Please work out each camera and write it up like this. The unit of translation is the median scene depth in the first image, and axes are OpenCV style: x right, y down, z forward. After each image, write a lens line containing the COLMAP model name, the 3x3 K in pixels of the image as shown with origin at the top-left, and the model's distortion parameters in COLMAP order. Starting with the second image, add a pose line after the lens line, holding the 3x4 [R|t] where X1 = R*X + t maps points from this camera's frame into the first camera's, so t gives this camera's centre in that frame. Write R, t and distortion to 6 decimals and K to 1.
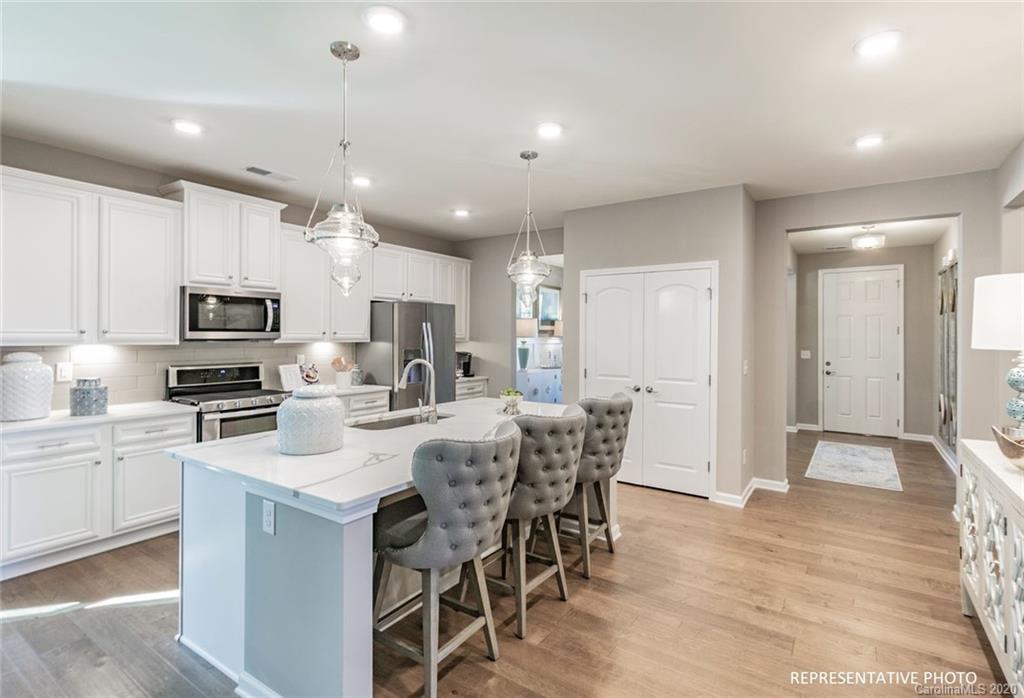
lens RADIAL K [[490.9, 0, 508.2], [0, 490.9, 343.4], [0, 0, 1]] dist [-0.001989, 0.000166]
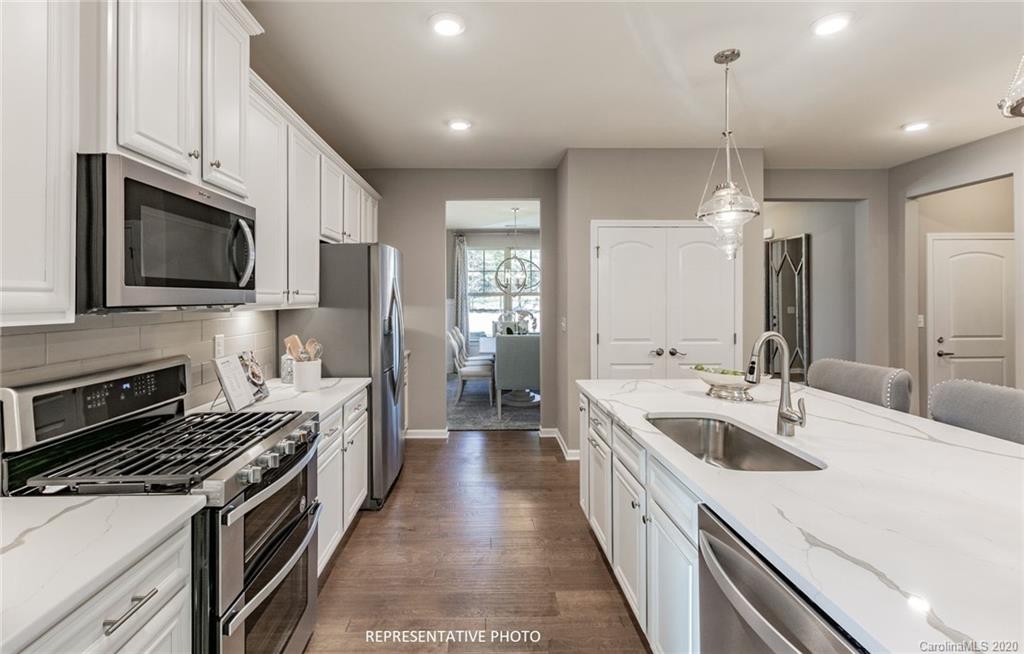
lens RADIAL K [[472.4, 0, 510.9], [0, 472.4, 302.1], [0, 0, 1]] dist [-0.002885, -0.000113]
pose [[0.815949, -0.012558, 0.577987, -0.525021], [0.015423, 0.999881, -0.000048, -0.007040], [-0.577917, 0.008953, 0.816046, 0.475955]]
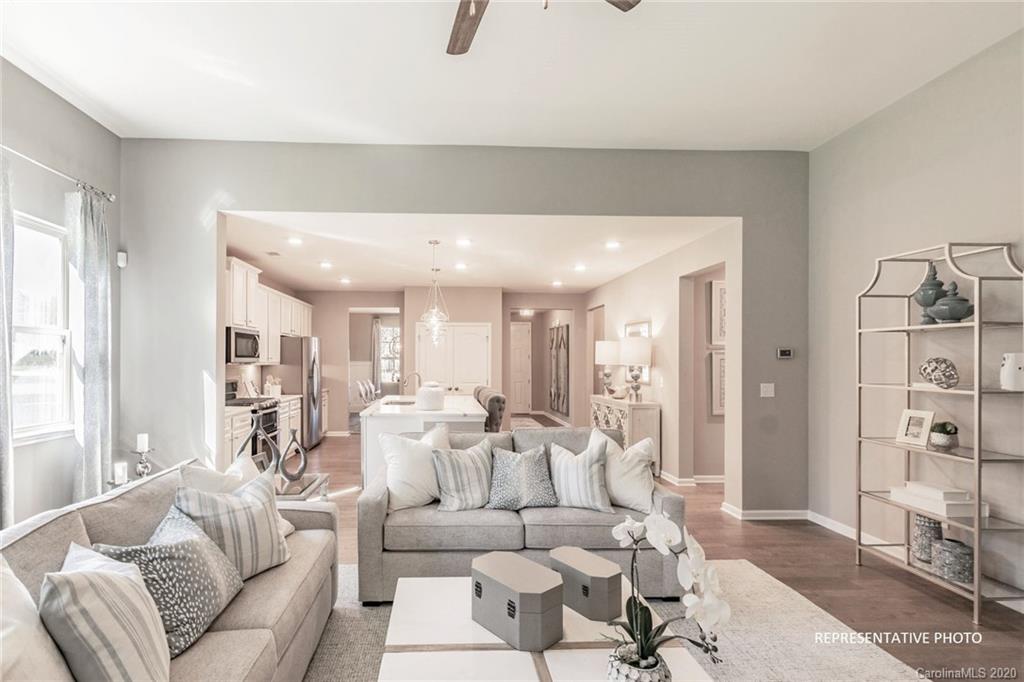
lens RADIAL K [[444.1, 0, 455.2], [0, 444.1, 364.4], [0, 0, 1]] dist [0.002748, 0.000089]
pose [[0.820203, -0.006393, 0.572037, -0.739519], [0.007913, 0.999969, -0.000171, 0.000928], [-0.572018, 0.004667, 0.820228, -0.412523]]
